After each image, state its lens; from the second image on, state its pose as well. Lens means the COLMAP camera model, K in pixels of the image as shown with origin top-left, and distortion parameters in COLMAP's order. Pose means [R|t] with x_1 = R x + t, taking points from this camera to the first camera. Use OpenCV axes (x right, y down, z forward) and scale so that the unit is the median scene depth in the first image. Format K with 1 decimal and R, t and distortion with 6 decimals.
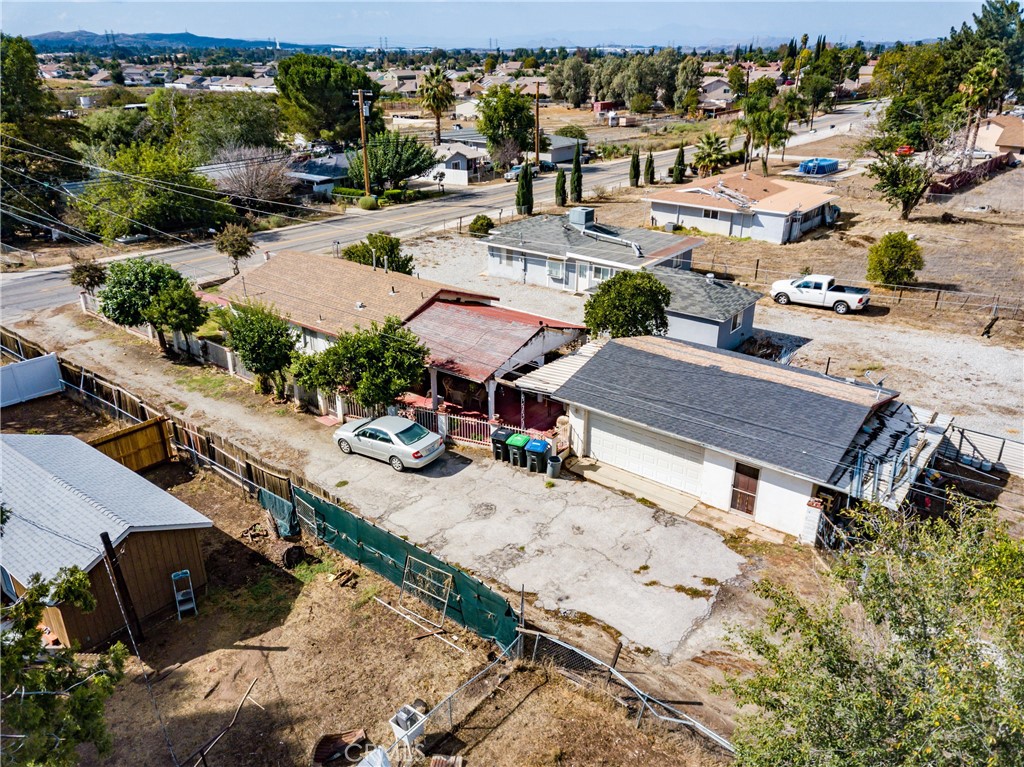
lens RADIAL K [[786.2, 0, 512.0], [0, 786.2, 383.5], [0, 0, 1]] dist [0.034844, -0.006751]
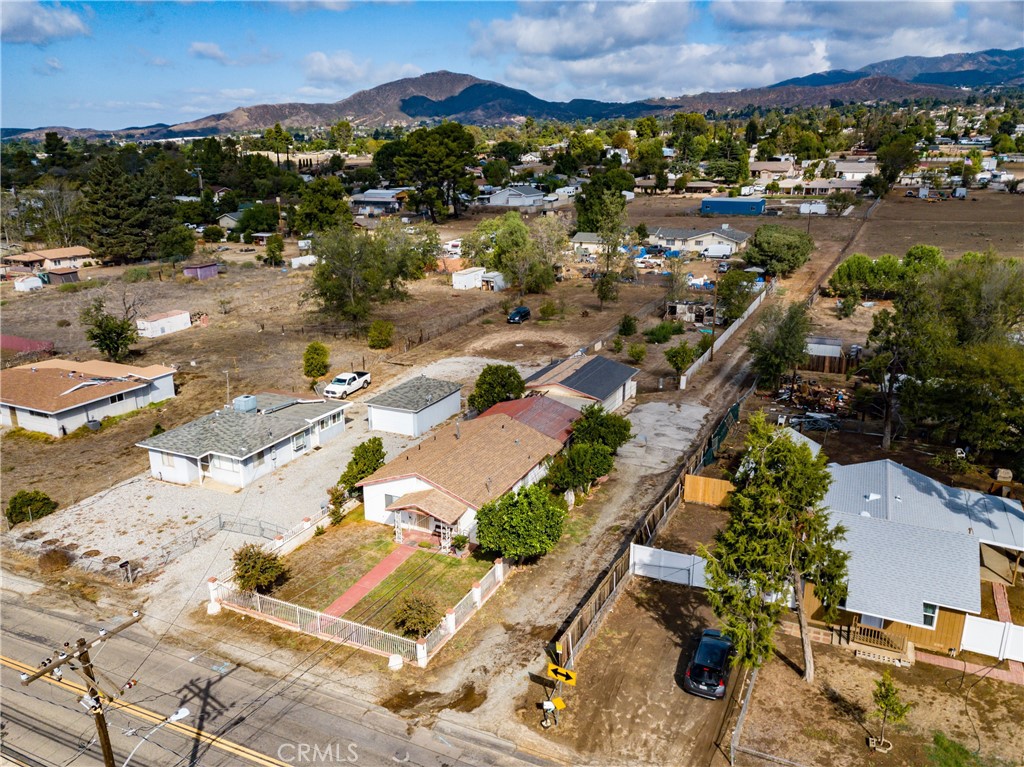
lens RADIAL K [[786.2, 0, 512.0], [0, 786.2, 383.5], [0, 0, 1]] dist [0.034844, -0.006751]
pose [[-0.228921, -0.275624, 0.933609, -1.455862], [0.395307, 0.850115, 0.347904, -0.671579], [-0.889566, 0.448705, -0.085653, 1.058039]]
